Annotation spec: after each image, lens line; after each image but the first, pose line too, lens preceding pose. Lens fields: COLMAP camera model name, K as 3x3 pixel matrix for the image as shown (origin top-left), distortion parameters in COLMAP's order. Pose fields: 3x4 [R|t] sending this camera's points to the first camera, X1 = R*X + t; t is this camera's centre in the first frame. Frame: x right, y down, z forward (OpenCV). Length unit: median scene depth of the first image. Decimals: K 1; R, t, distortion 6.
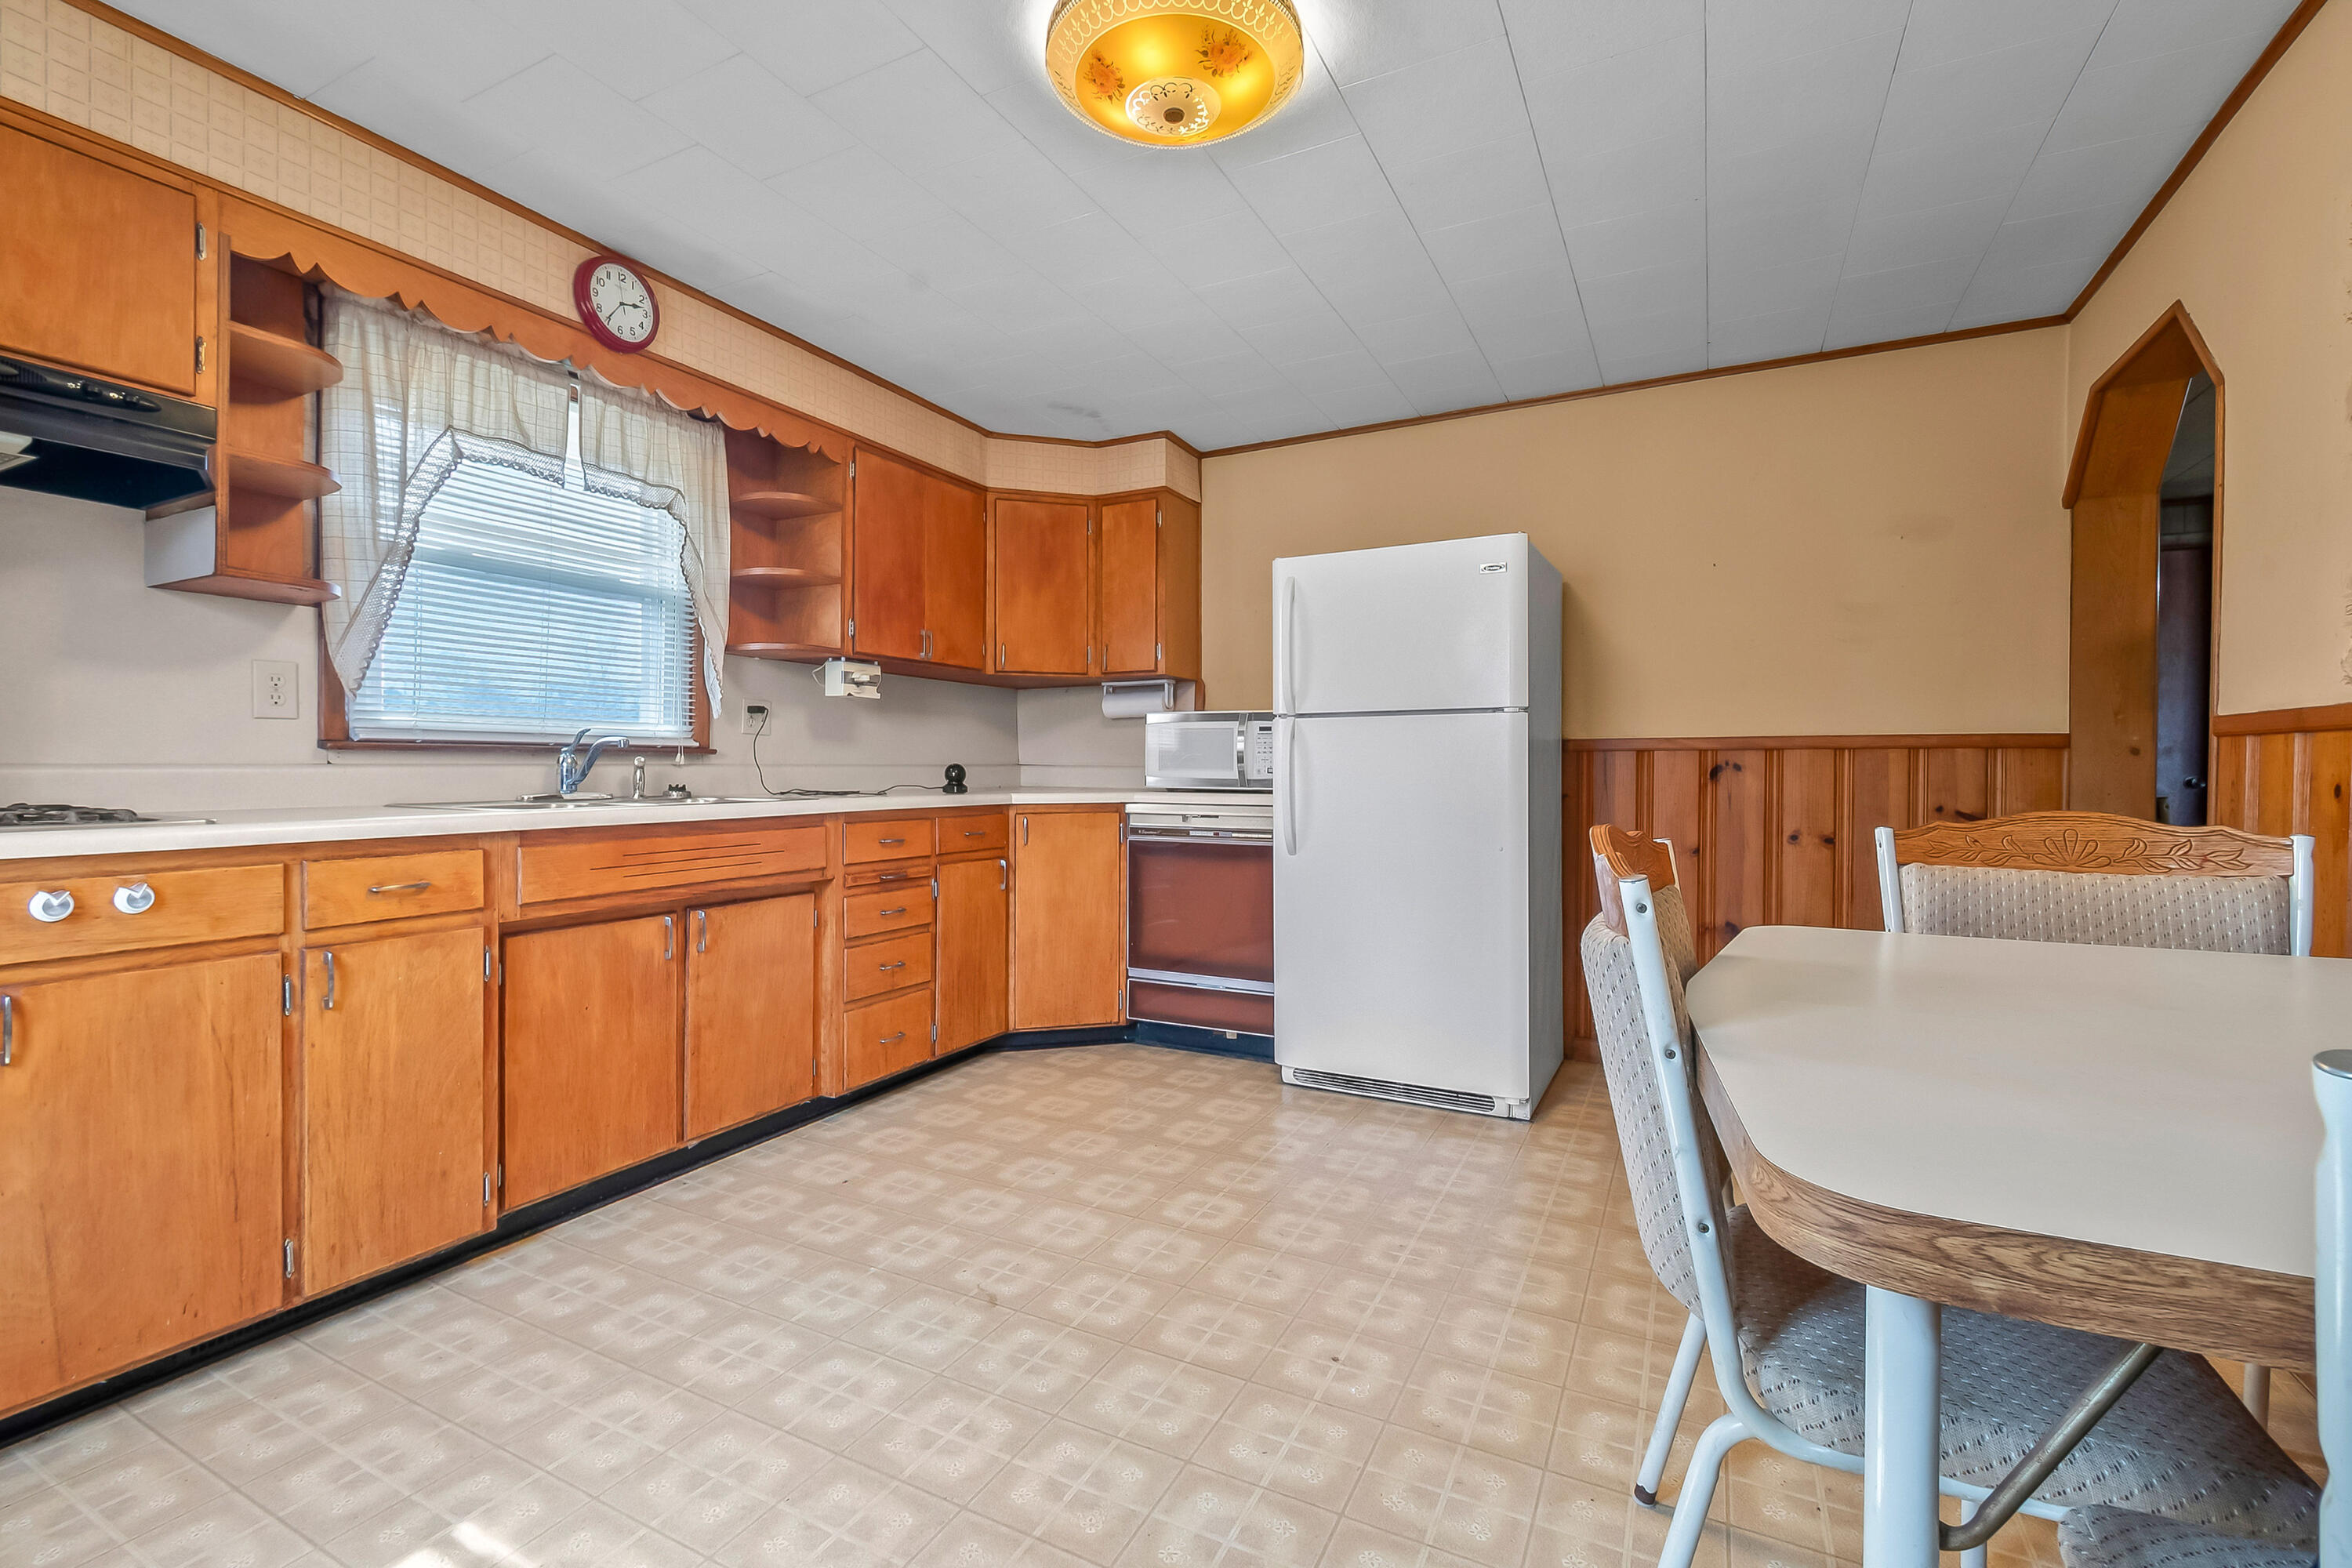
lens RADIAL K [[1017.4, 0, 1166.9], [0, 1017.4, 777.8], [0, 0, 1]] dist [0.002698, 0.000072]
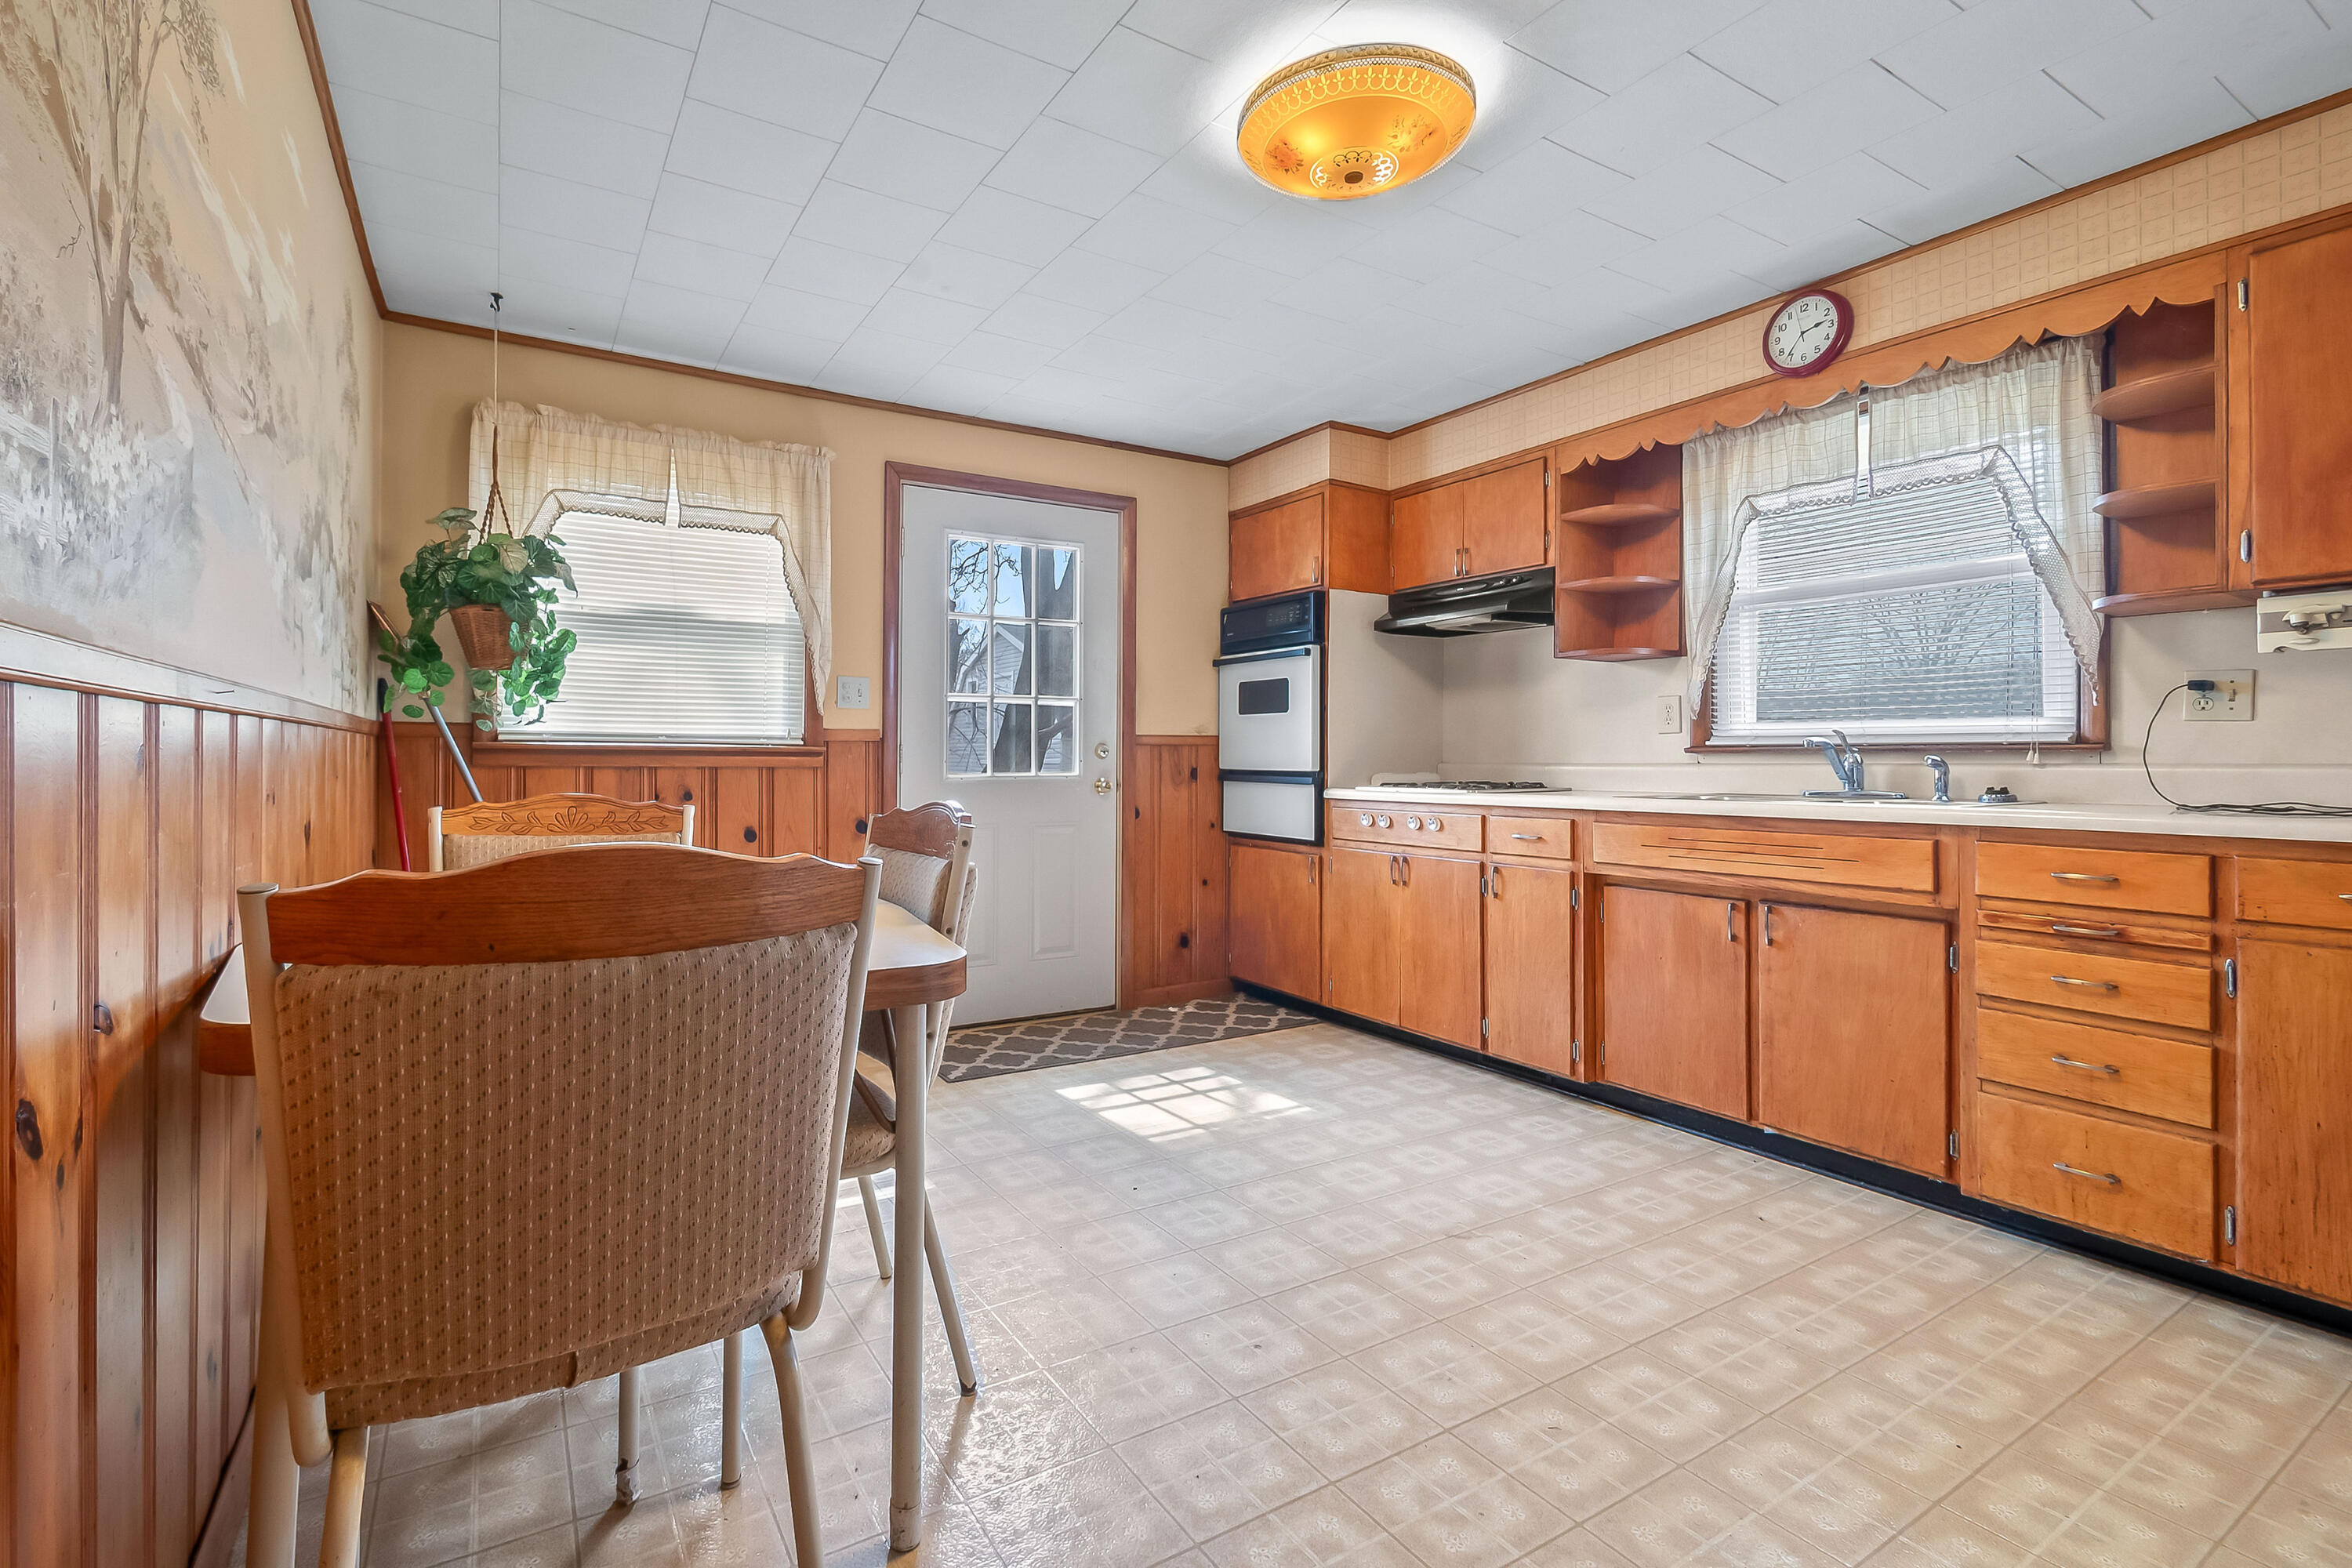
lens RADIAL K [[1045.2, 0, 1112.8], [0, 1045.2, 744.9], [0, 0, 1]] dist [-0.000373, -0.000212]
pose [[-0.527577, -0.017698, -0.849323, 0.850649], [-0.012832, 0.999835, -0.012863, -0.010379], [0.849410, 0.004112, -0.527717, 1.065846]]
